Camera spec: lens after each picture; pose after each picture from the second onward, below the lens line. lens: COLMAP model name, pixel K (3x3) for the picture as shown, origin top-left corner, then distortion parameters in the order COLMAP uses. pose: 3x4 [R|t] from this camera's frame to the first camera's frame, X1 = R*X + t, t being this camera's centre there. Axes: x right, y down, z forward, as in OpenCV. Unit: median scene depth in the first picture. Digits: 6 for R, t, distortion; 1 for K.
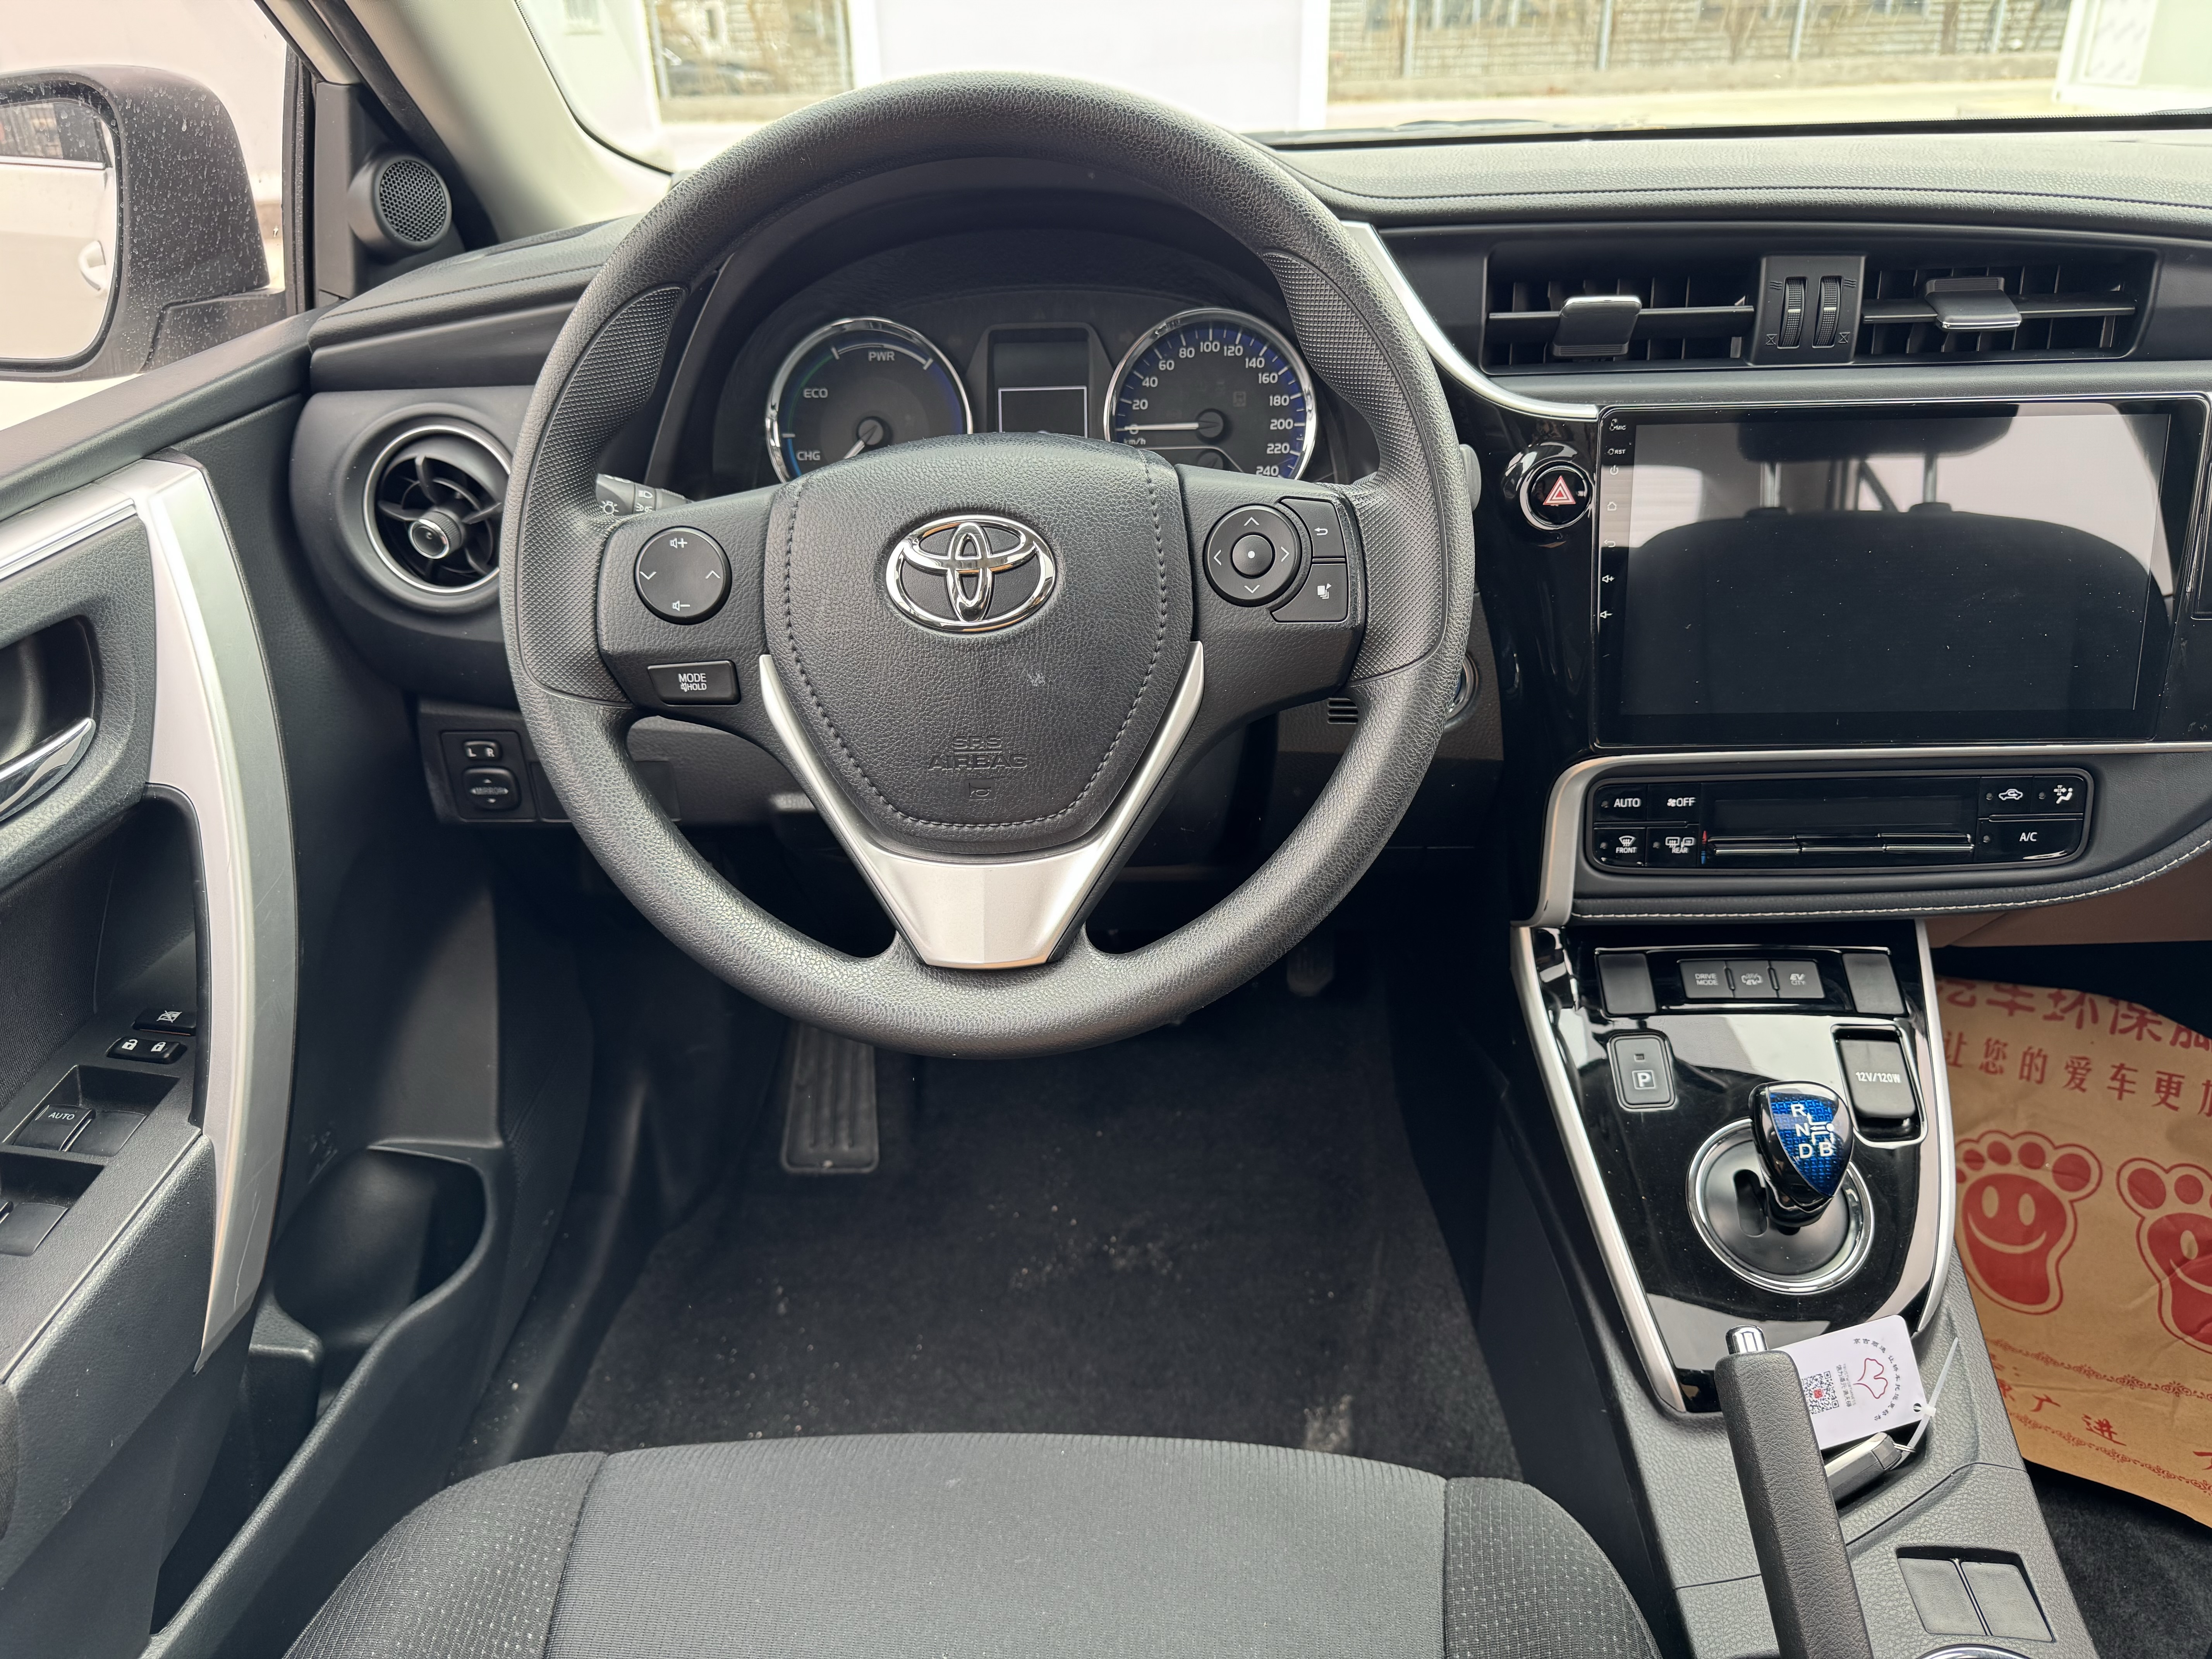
lens RADIAL K [[1540.9, 0, 1094.1], [0, 1540.9, 779.6], [0, 0, 1]] dist [0.063131, -0.127451]
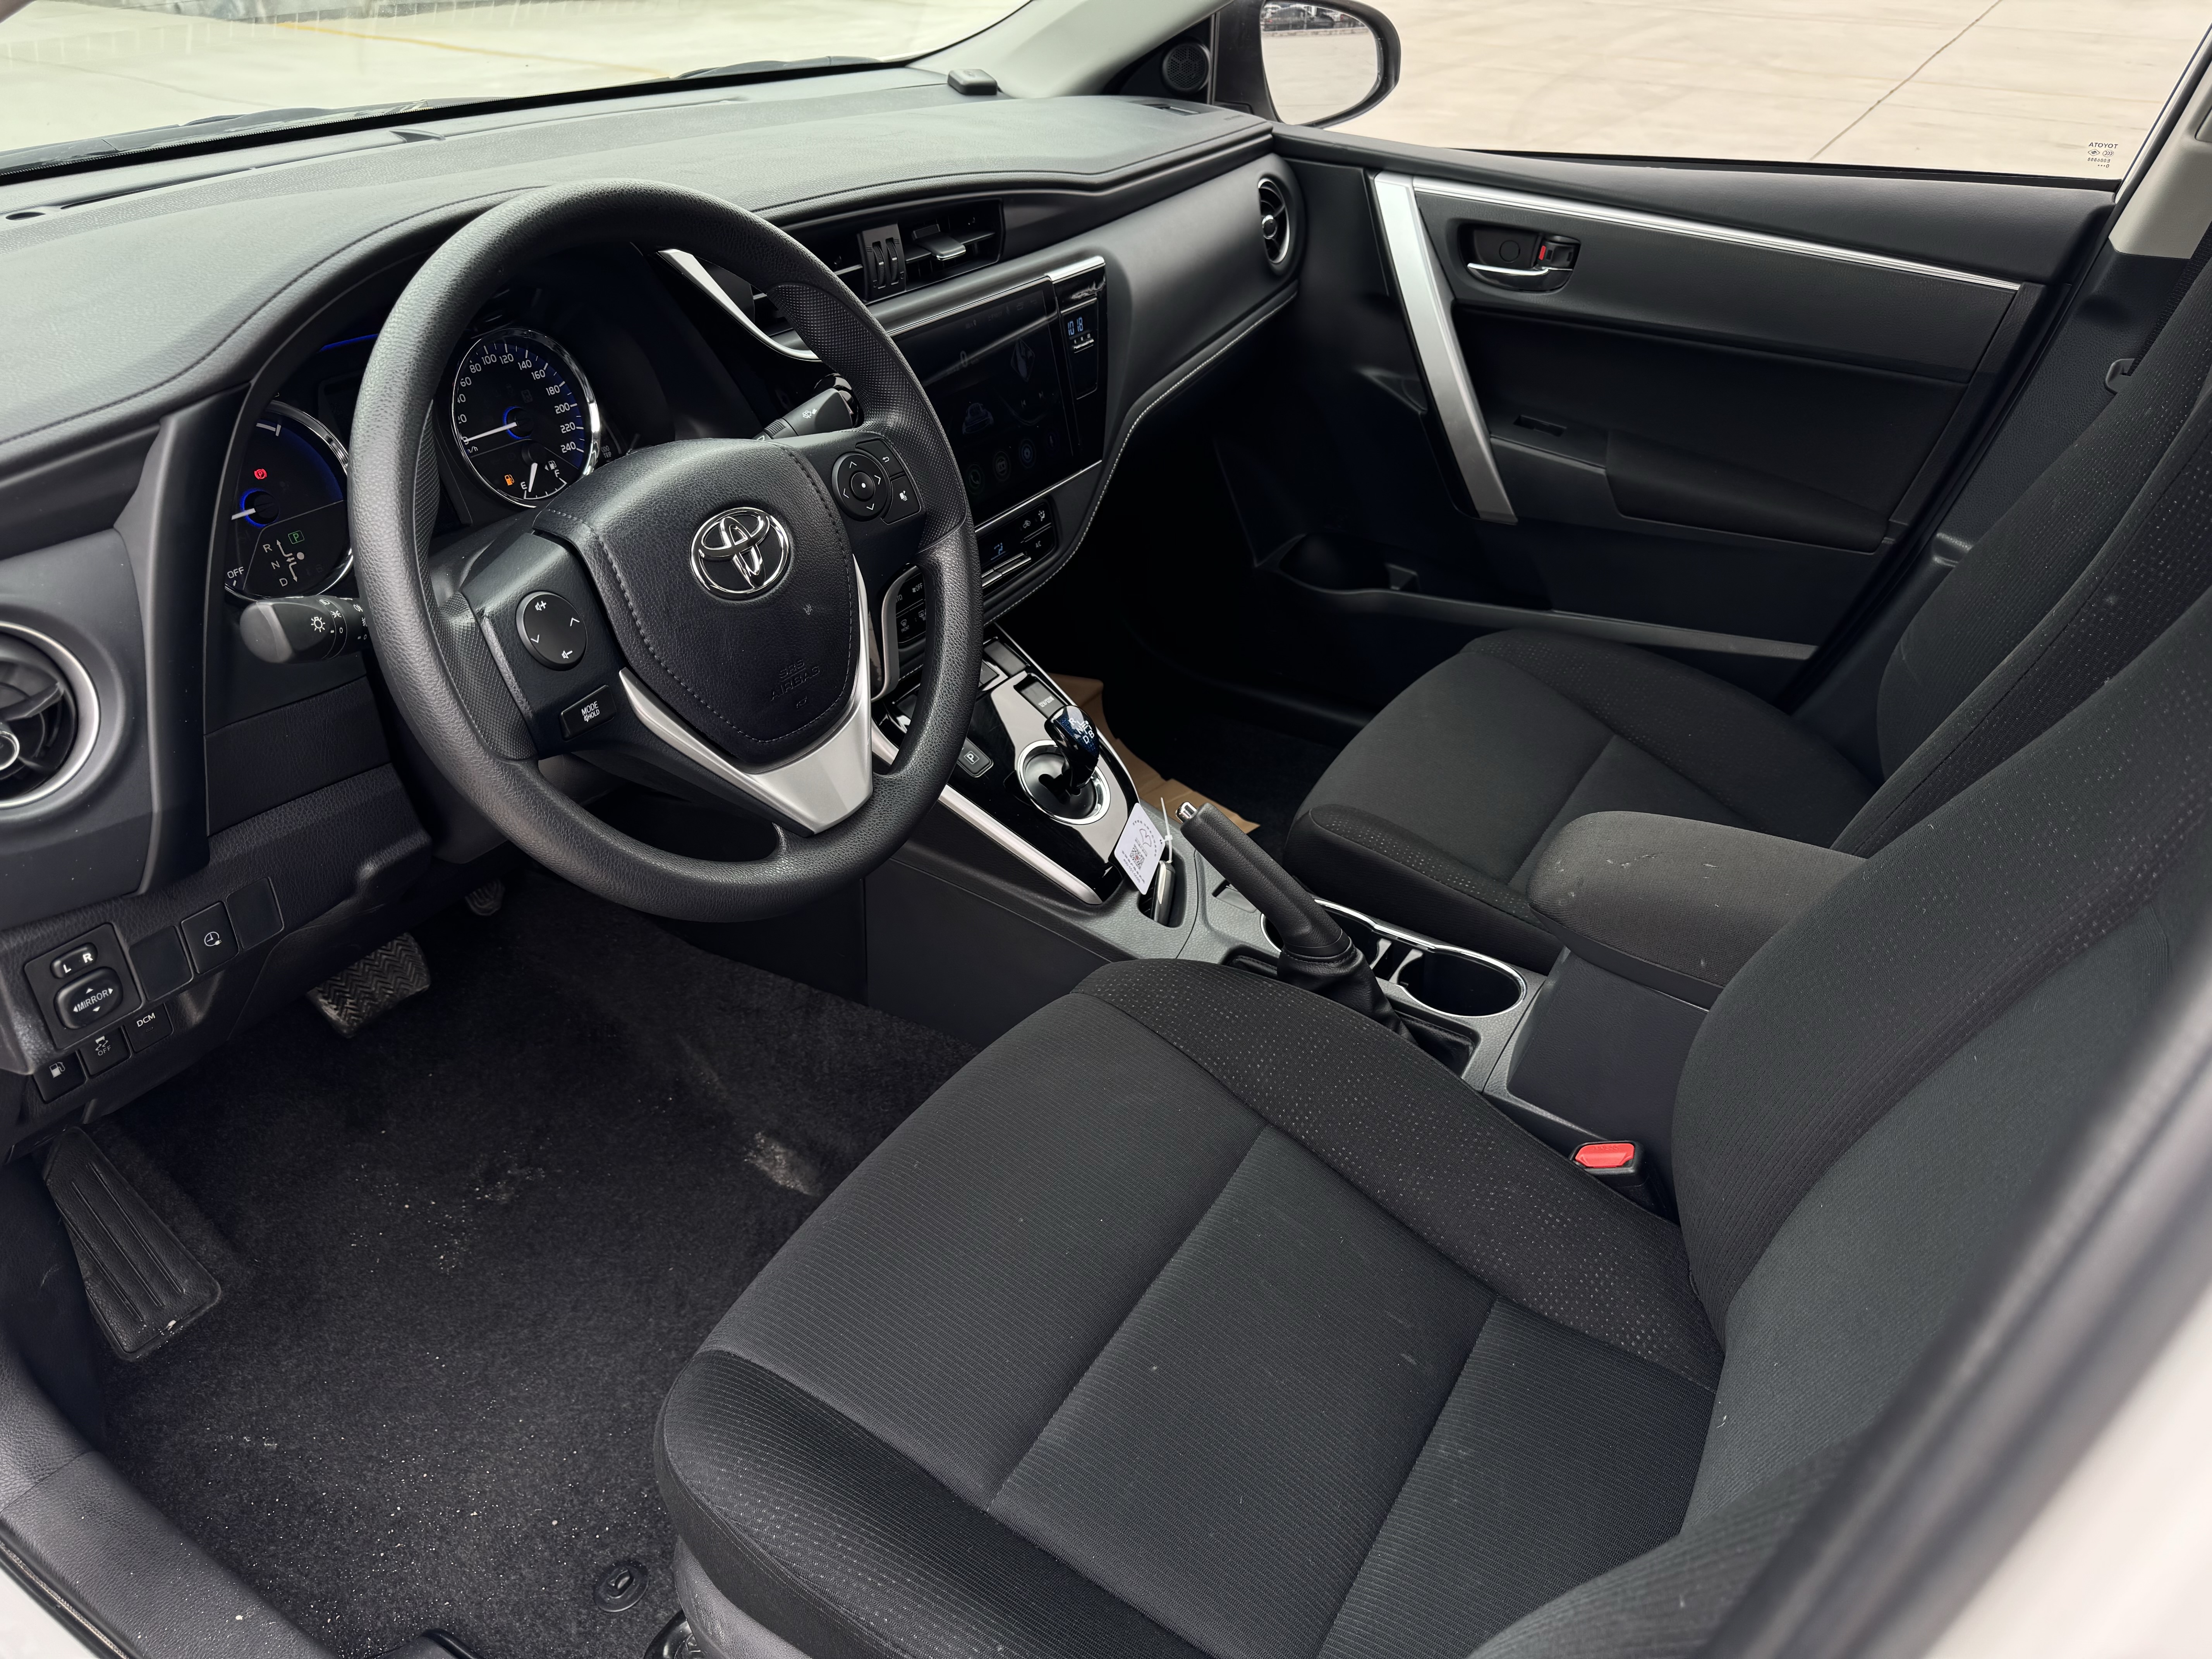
lens RADIAL K [[1540.9, 0, 1094.1], [0, 1540.9, 779.6], [0, 0, 1]] dist [0.063131, -0.127451]
pose [[0.467339, -0.405200, 0.785752, -0.806412], [0.338079, 0.903139, 0.264656, -0.155679], [-0.816882, 0.141962, 0.559062, 0.012400]]
